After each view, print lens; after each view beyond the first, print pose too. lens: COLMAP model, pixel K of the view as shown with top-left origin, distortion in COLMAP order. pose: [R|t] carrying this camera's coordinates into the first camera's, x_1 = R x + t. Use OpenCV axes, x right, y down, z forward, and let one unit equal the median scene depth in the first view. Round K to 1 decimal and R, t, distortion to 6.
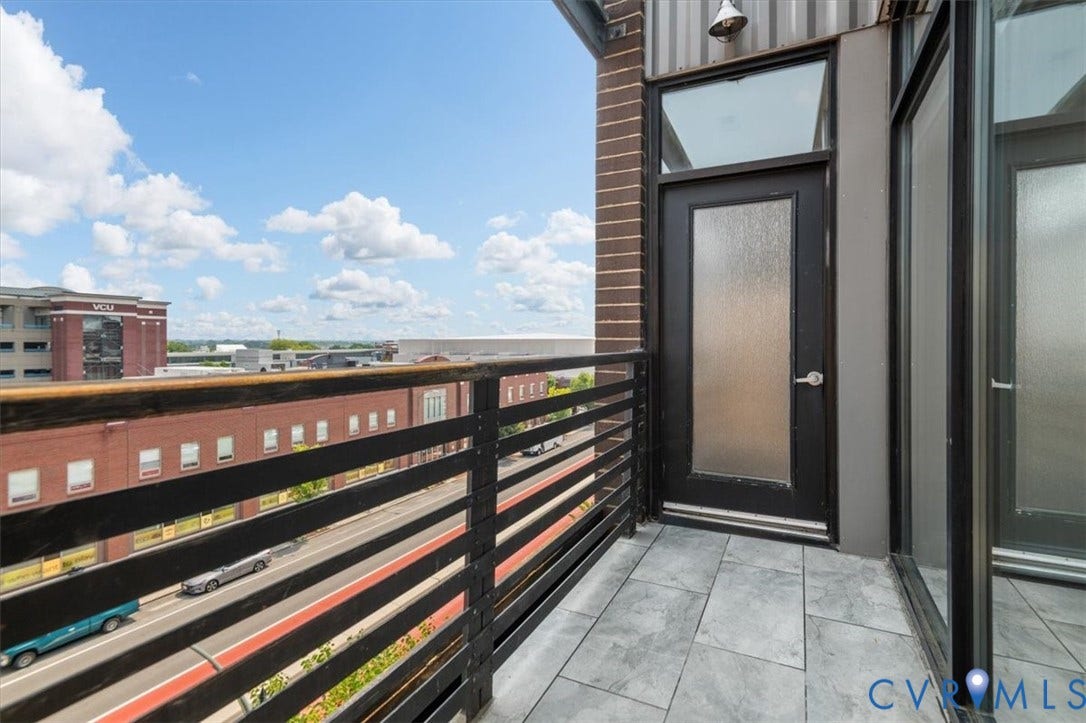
lens RADIAL K [[499.4, 0, 558.7], [0, 499.4, 343.0], [0, 0, 1]] dist [0.021307, -0.008812]
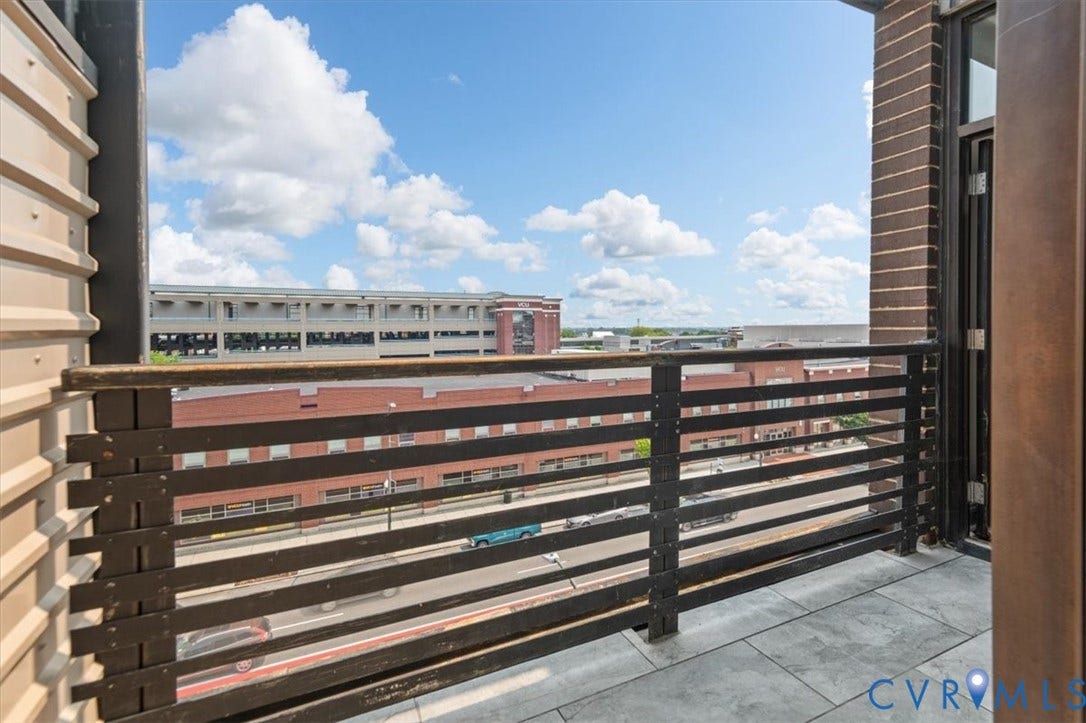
lens RADIAL K [[500.5, 0, 556.8], [0, 500.5, 334.6], [0, 0, 1]] dist [0.023278, -0.010396]
pose [[0.784103, -0.000896, -0.620630, 0.200577], [0.007361, 0.999942, 0.007857, -0.008301], [0.620587, -0.010729, 0.784064, -0.059339]]
